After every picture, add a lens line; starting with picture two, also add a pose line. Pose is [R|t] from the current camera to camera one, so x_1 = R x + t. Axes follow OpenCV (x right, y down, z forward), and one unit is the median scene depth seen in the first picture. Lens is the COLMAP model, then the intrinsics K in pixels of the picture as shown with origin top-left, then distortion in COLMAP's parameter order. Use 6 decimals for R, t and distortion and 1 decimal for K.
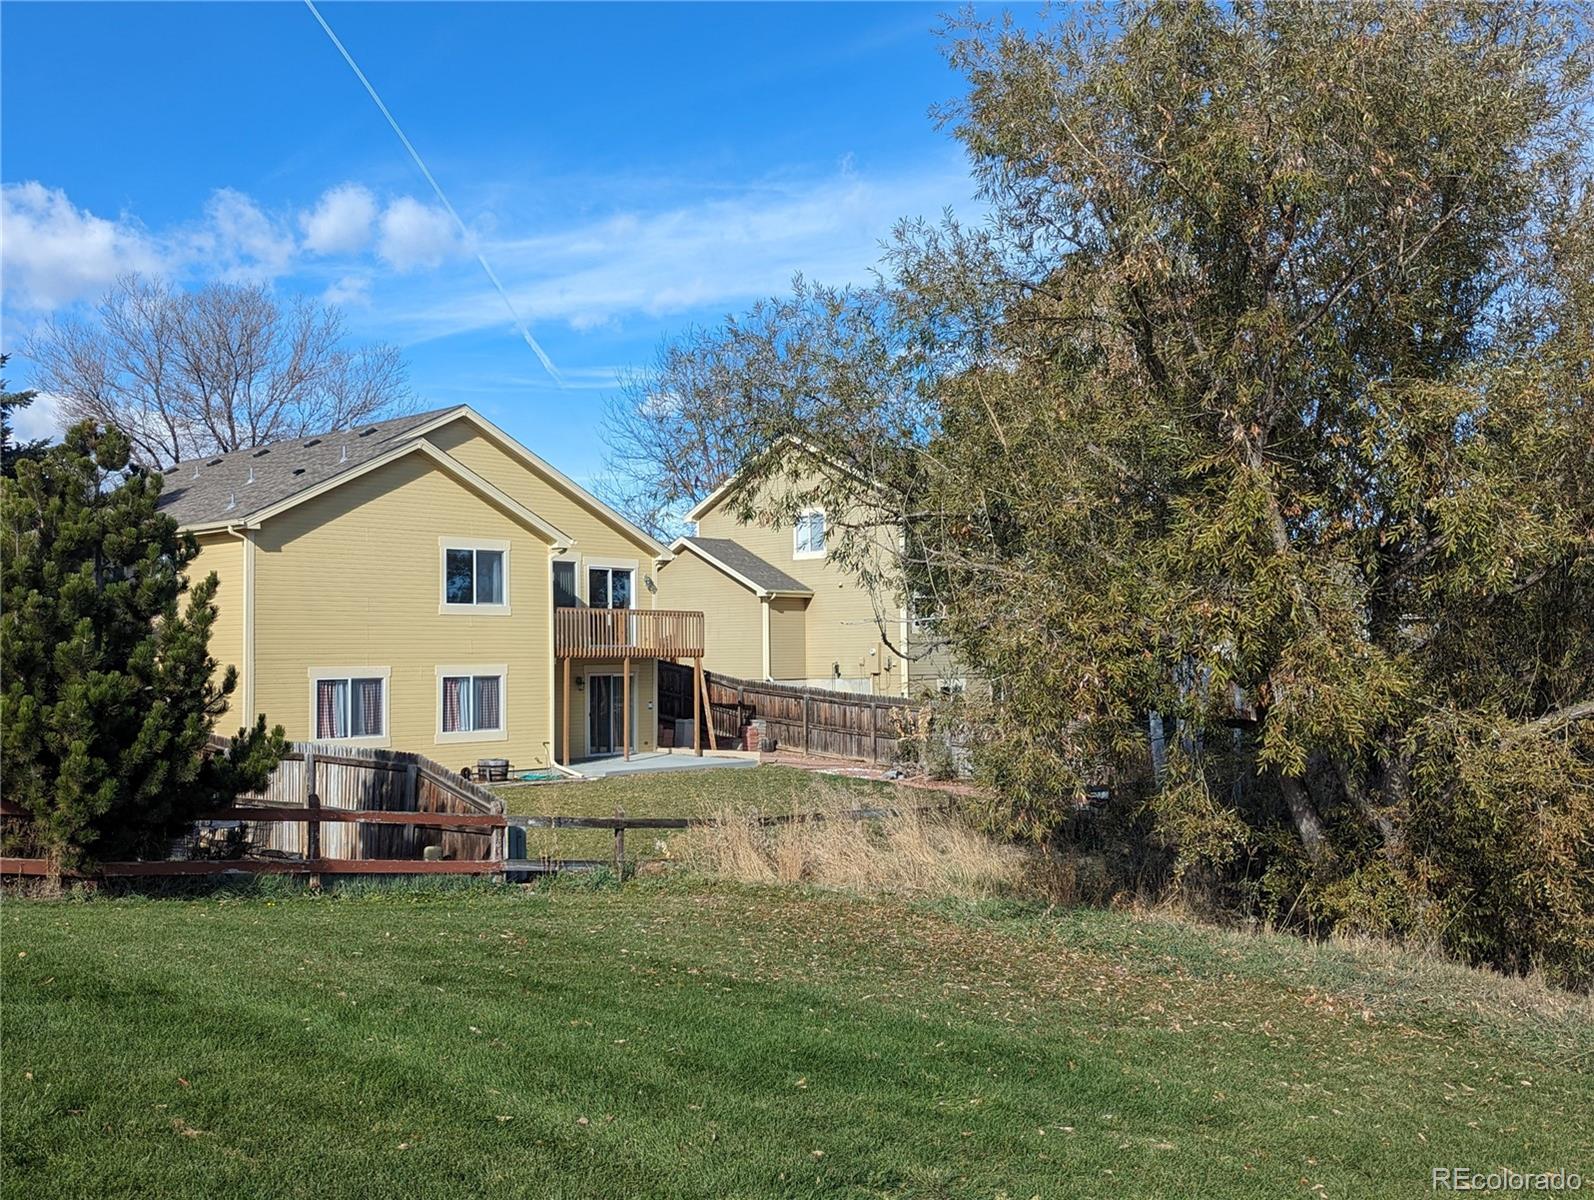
lens RADIAL K [[1139.0, 0, 797.0], [0, 1139.0, 600.0], [0, 0, 1]] dist [0.001954, 0.000252]
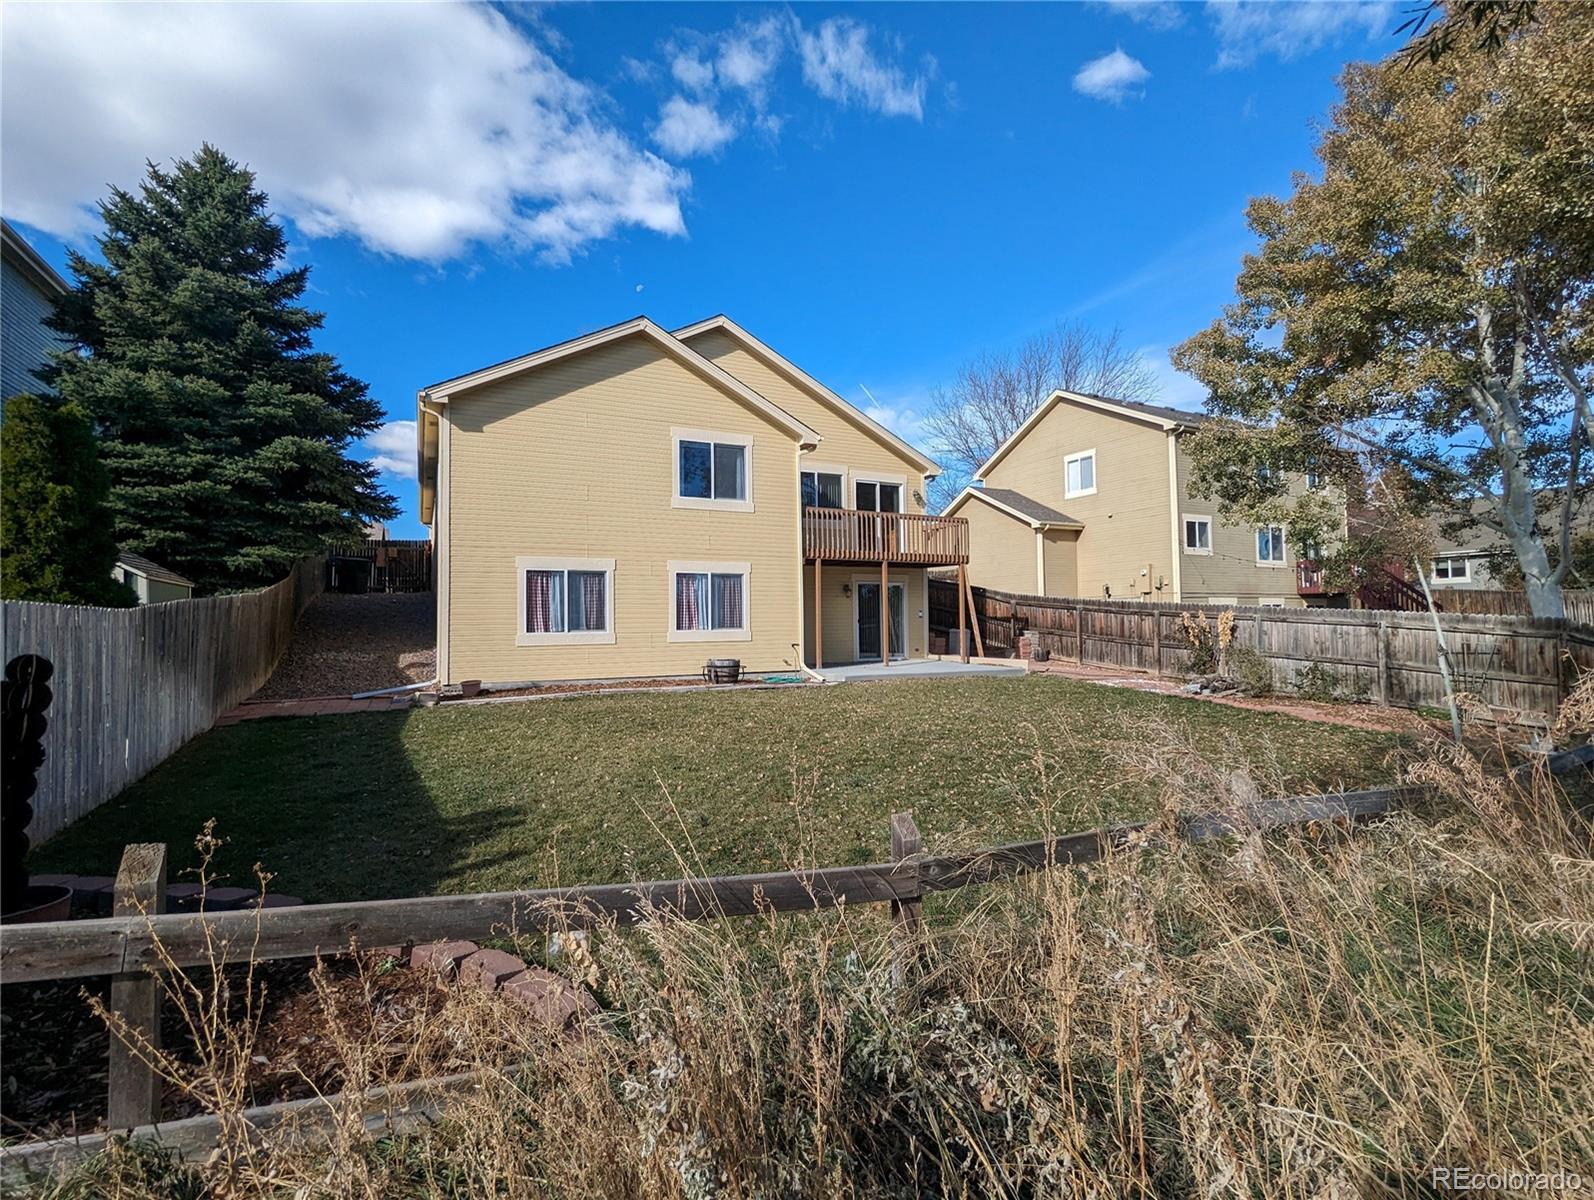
lens RADIAL K [[748.4, 0, 802.0], [0, 748.4, 591.5], [0, 0, 1]] dist [-0.000031, -0.000089]
pose [[0.941661, -0.011833, -0.336356, -0.000188], [0.023951, 0.999204, 0.031898, 0.050413], [0.335711, -0.038093, 0.941194, 0.339771]]
